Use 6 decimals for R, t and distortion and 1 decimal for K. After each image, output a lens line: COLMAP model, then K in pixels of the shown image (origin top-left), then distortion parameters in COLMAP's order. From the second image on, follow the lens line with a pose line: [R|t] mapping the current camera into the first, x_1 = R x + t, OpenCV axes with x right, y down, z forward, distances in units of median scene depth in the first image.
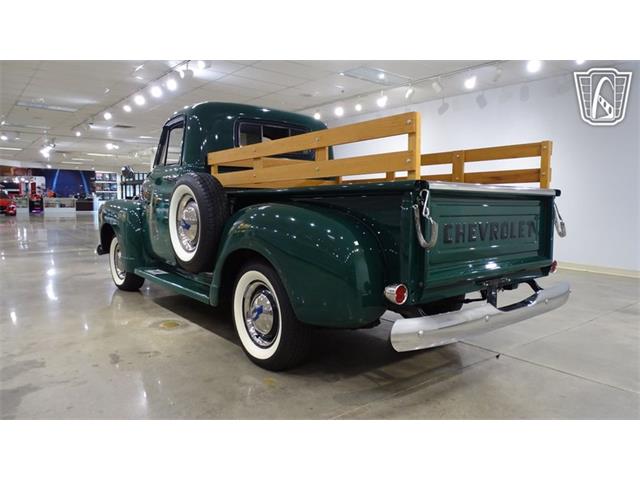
lens RADIAL K [[455.7, 0, 319.2], [0, 455.7, 244.6], [0, 0, 1]] dist [0.004207, -0.010634]
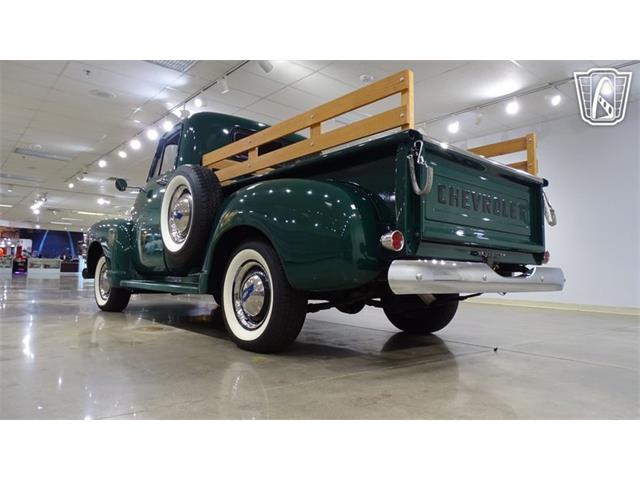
lens RADIAL K [[455.7, 0, 317.1], [0, 455.7, 242.4], [0, 0, 1]] dist [0.004207, -0.010634]
pose [[0.999655, 0.012856, 0.022923, -0.011004], [-0.009001, 0.986921, -0.160956, 0.183085], [-0.024693, 0.160694, 0.986695, 0.022204]]
